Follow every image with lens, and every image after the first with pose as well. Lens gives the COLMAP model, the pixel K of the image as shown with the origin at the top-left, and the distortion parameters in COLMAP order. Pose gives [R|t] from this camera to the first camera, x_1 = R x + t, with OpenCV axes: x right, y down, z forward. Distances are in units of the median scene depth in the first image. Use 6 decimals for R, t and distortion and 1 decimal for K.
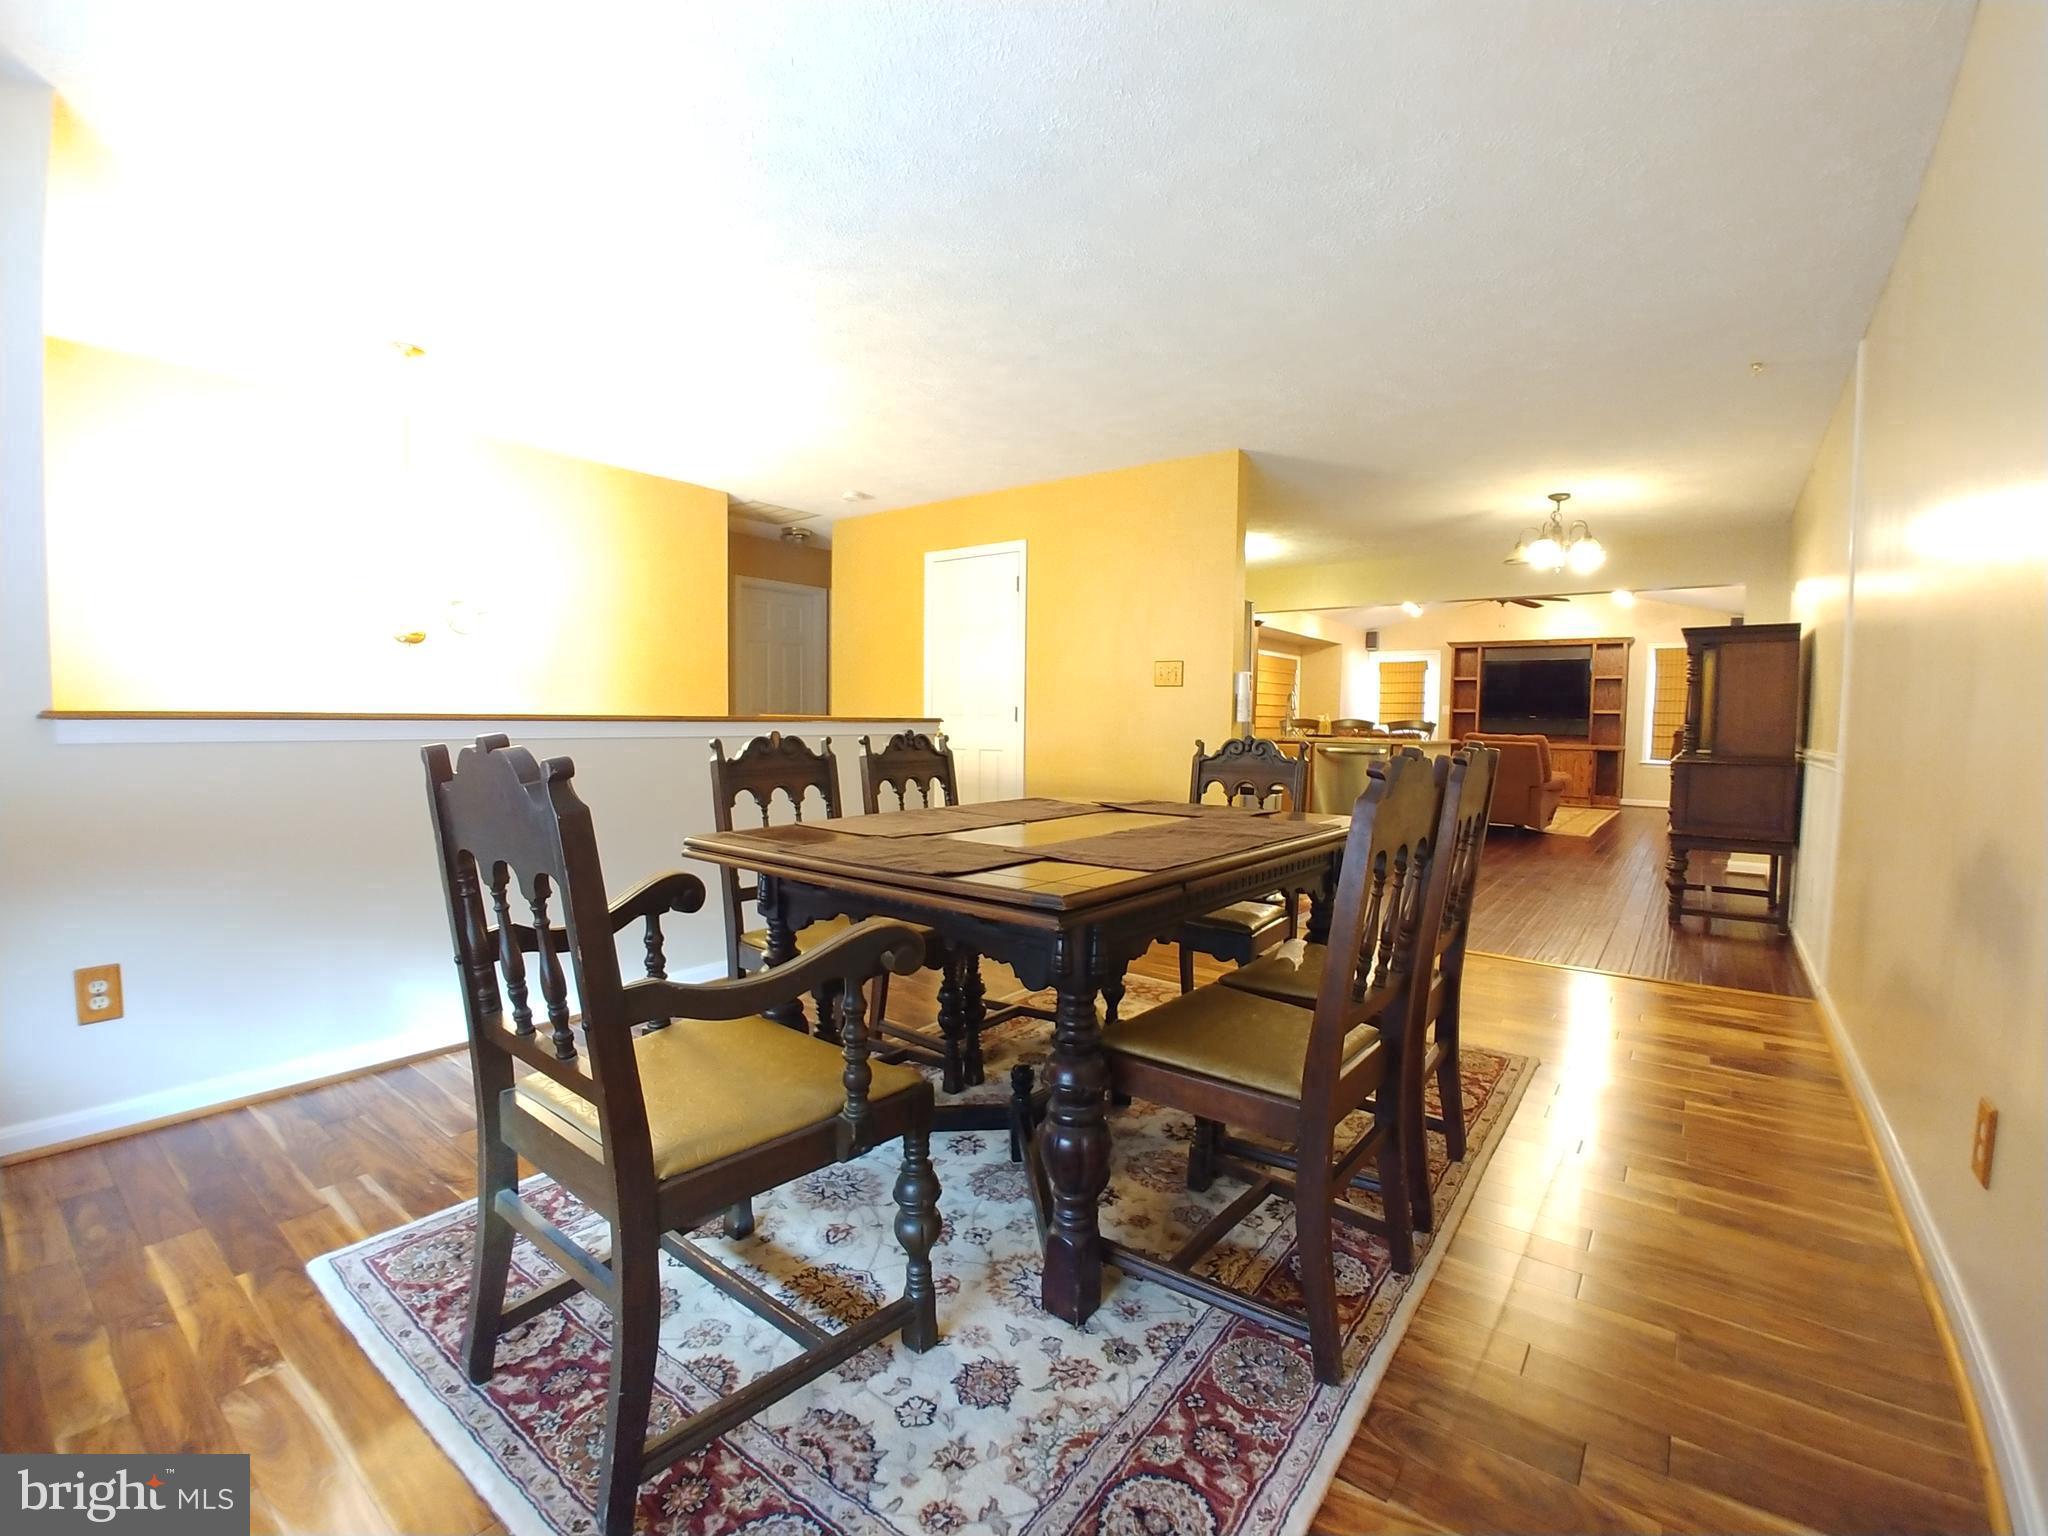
lens RADIAL K [[897.9, 0, 1031.9], [0, 897.9, 769.0], [0, 0, 1]] dist [-0.020465, 0.003351]
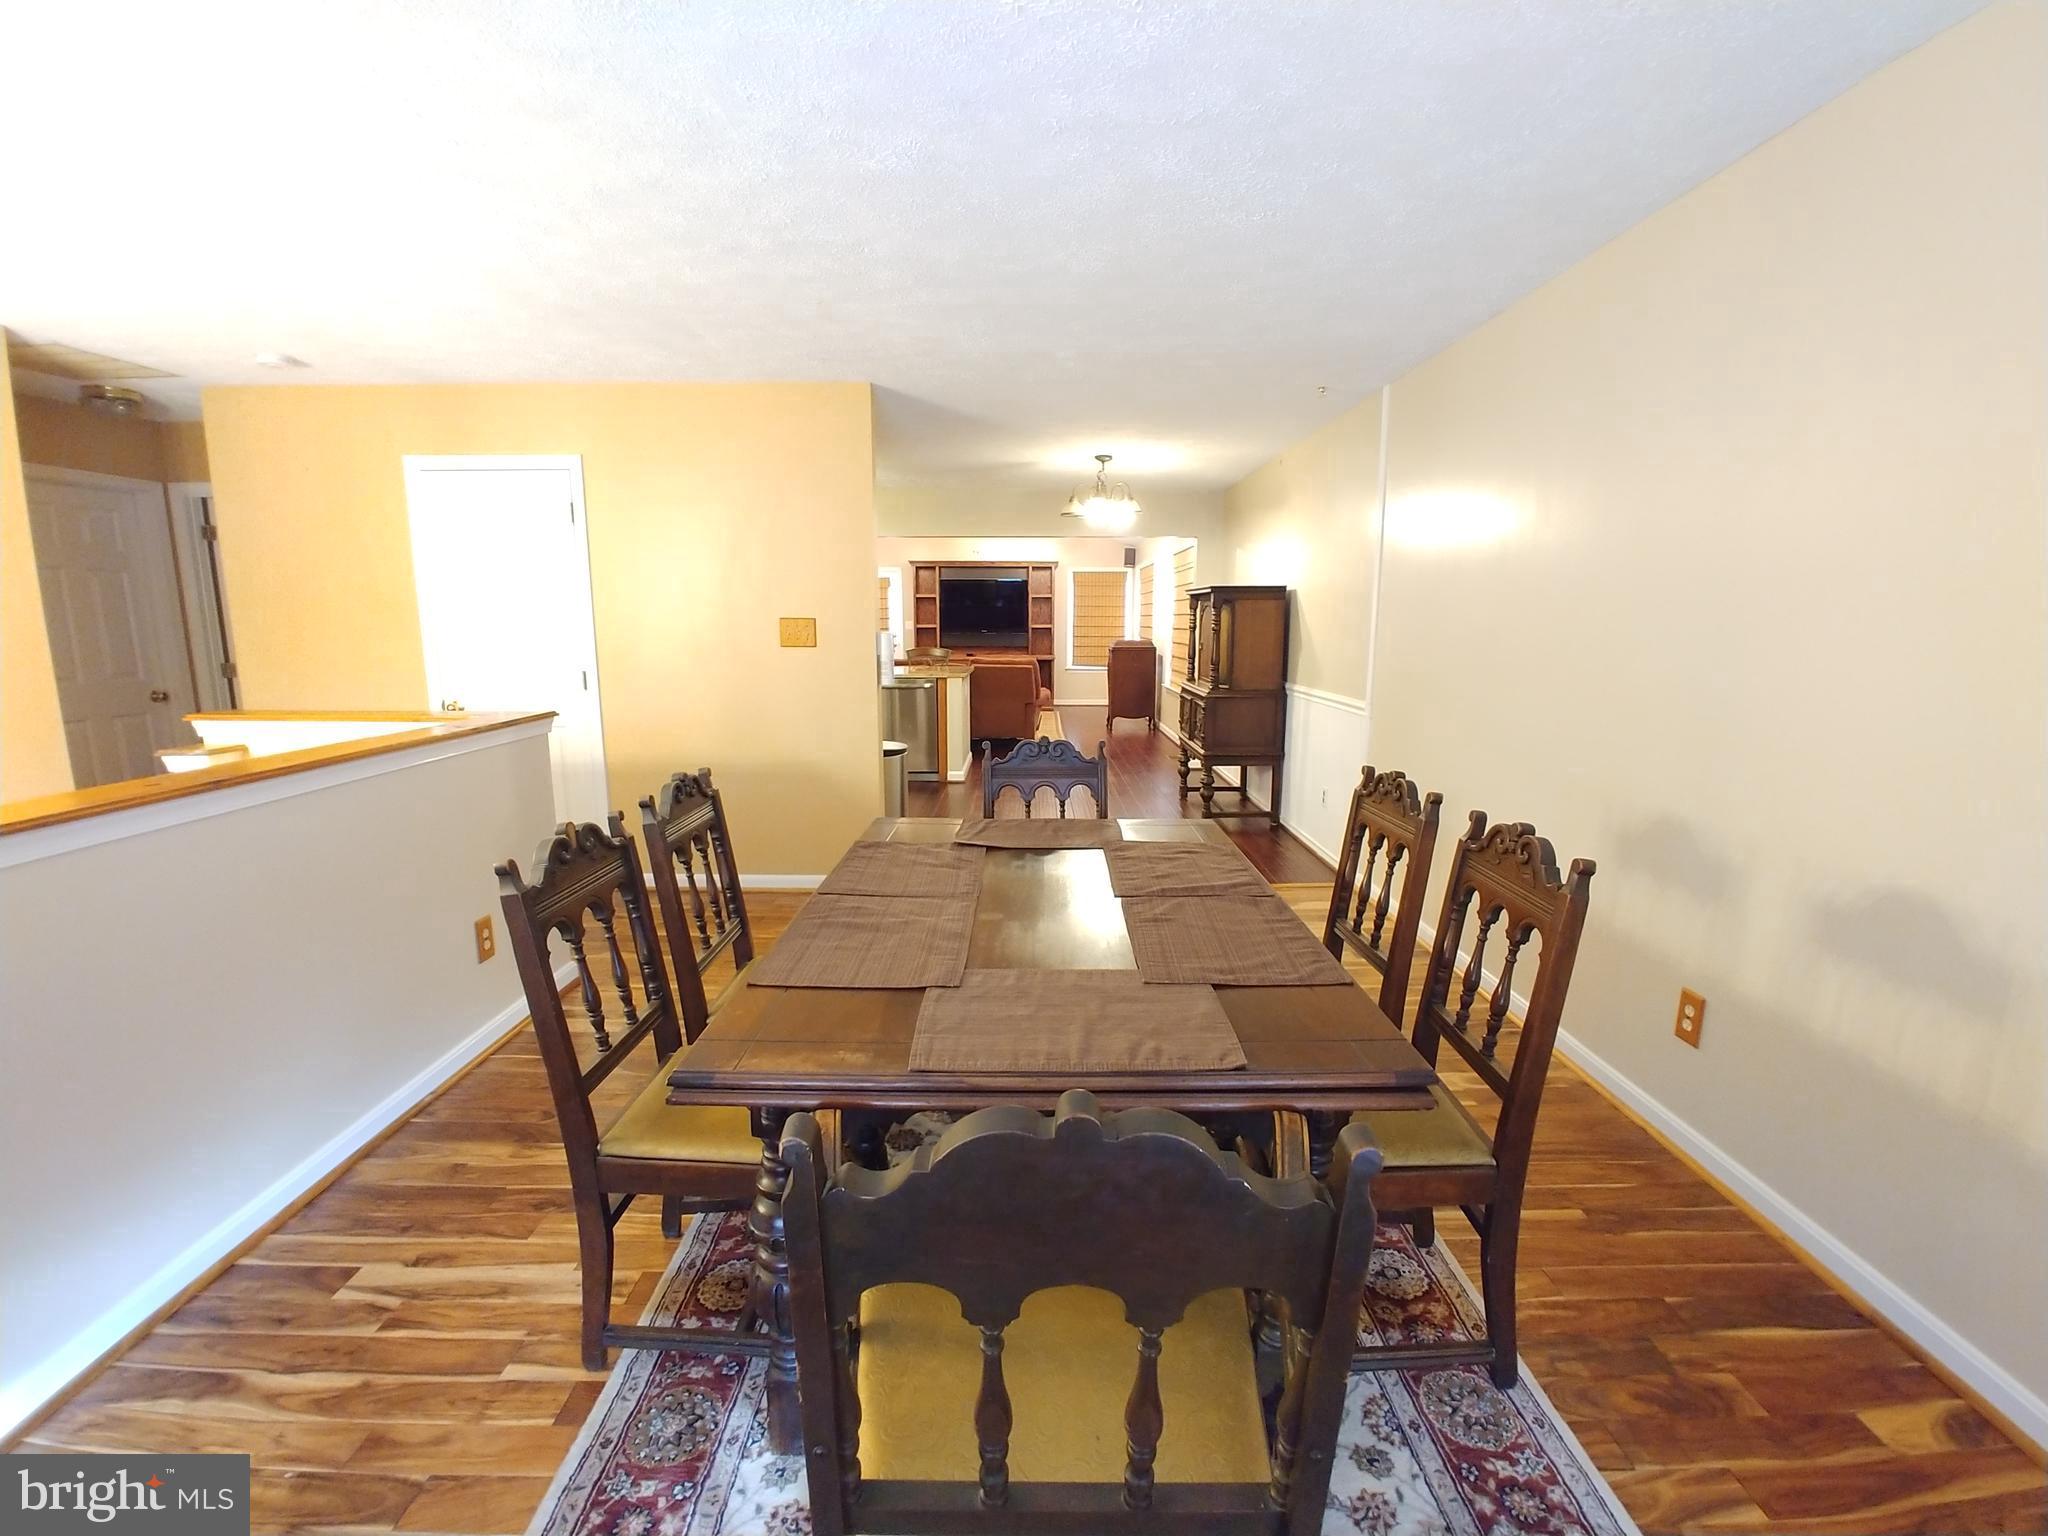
lens RADIAL K [[897.9, 0, 1031.5], [0, 897.9, 775.7], [0, 0, 1]] dist [-0.020465, 0.003351]
pose [[0.789706, -0.122500, 0.601131, -0.229431], [0.046985, 0.989060, 0.139828, -0.086230], [-0.611684, -0.082179, 0.786822, 0.166388]]
